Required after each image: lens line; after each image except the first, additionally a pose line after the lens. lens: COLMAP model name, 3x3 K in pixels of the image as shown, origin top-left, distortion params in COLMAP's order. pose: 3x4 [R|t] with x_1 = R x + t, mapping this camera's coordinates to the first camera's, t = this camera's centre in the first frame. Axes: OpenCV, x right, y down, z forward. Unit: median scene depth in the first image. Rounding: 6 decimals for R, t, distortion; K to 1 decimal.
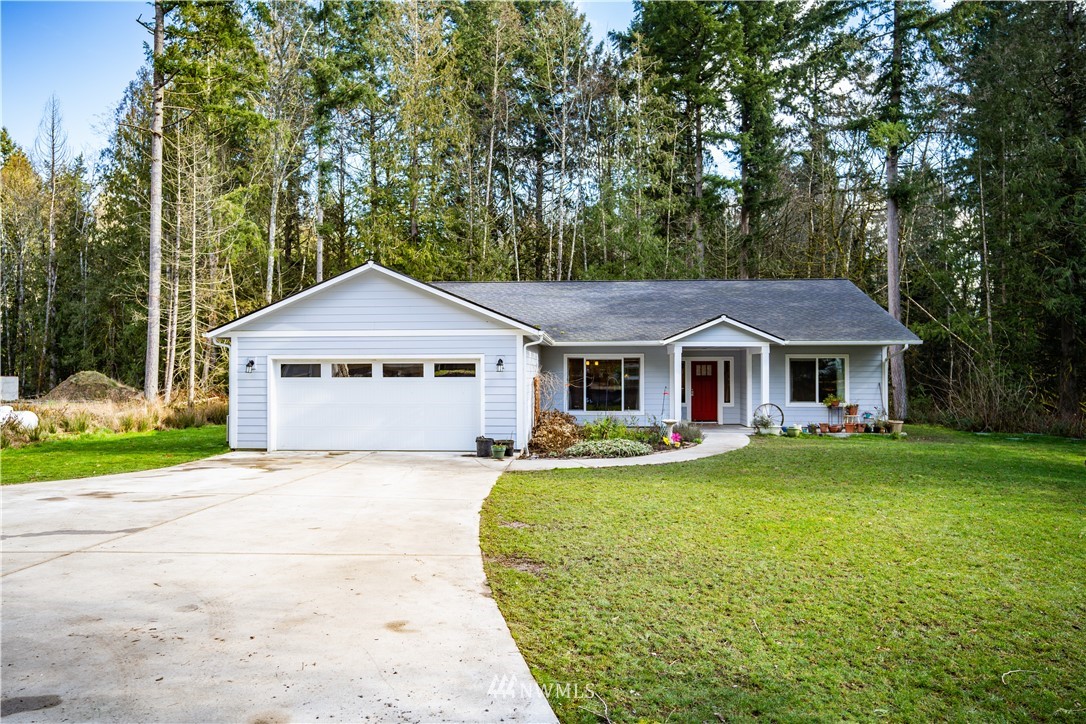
lens RADIAL K [[754.6, 0, 543.0], [0, 754.6, 362.0], [0, 0, 1]] dist [-0.004106, -0.000998]
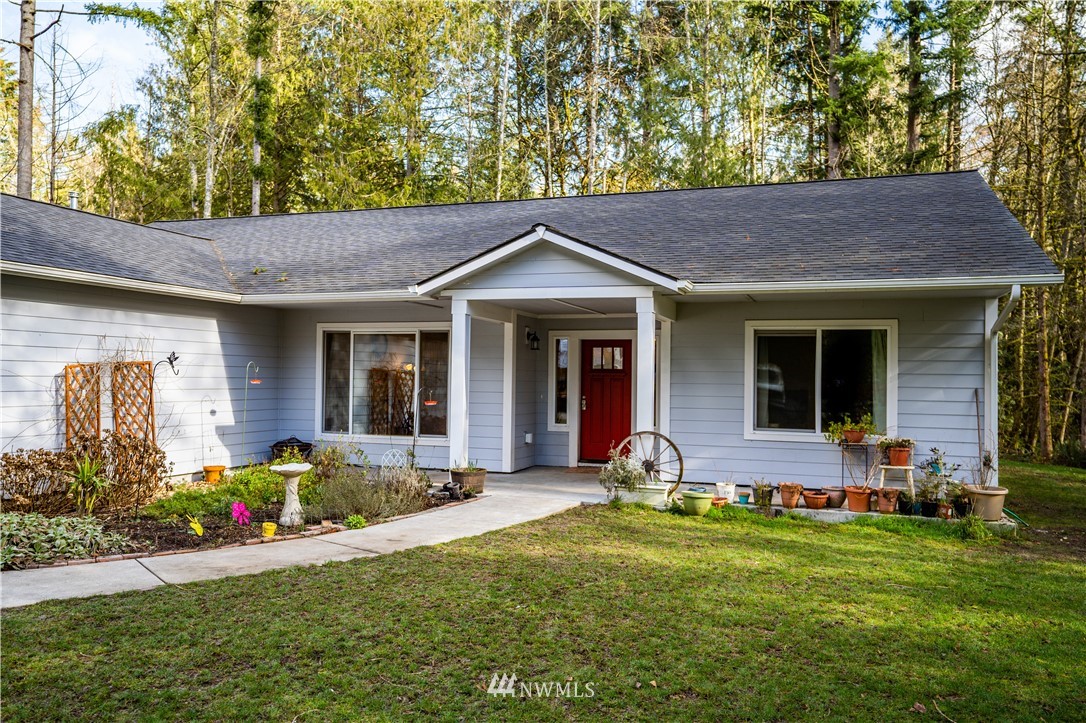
lens RADIAL K [[852.3, 0, 543.0], [0, 852.3, 361.5], [0, 0, 1]] dist [0.010428, 0.003280]
pose [[0.960341, 0.007447, -0.278729, 0.348658], [-0.009423, 0.999939, -0.005749, 0.017754], [0.278669, 0.008147, 0.960353, 0.487522]]
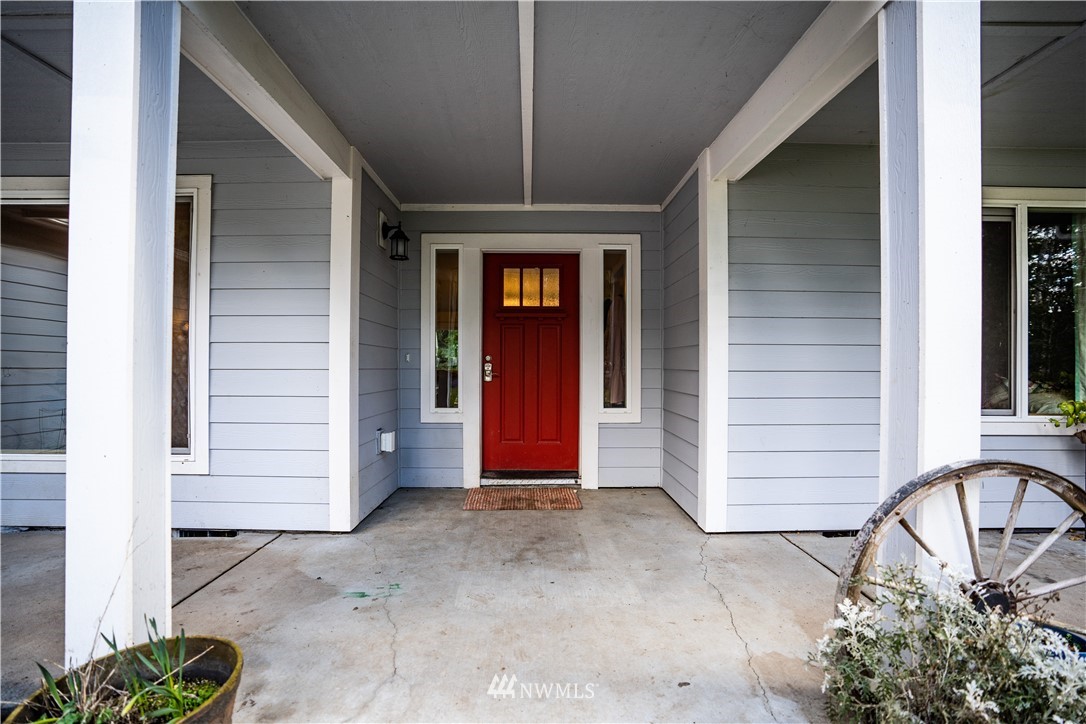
lens RADIAL K [[510.6, 0, 543.0], [0, 510.6, 362.0], [0, 0, 1]] dist [-0.058070, 0.022070]
pose [[0.998874, 0.004620, 0.047219, 0.222566], [-0.005072, 0.999942, 0.009456, 0.038332], [-0.047173, -0.009685, 0.998840, 0.869243]]
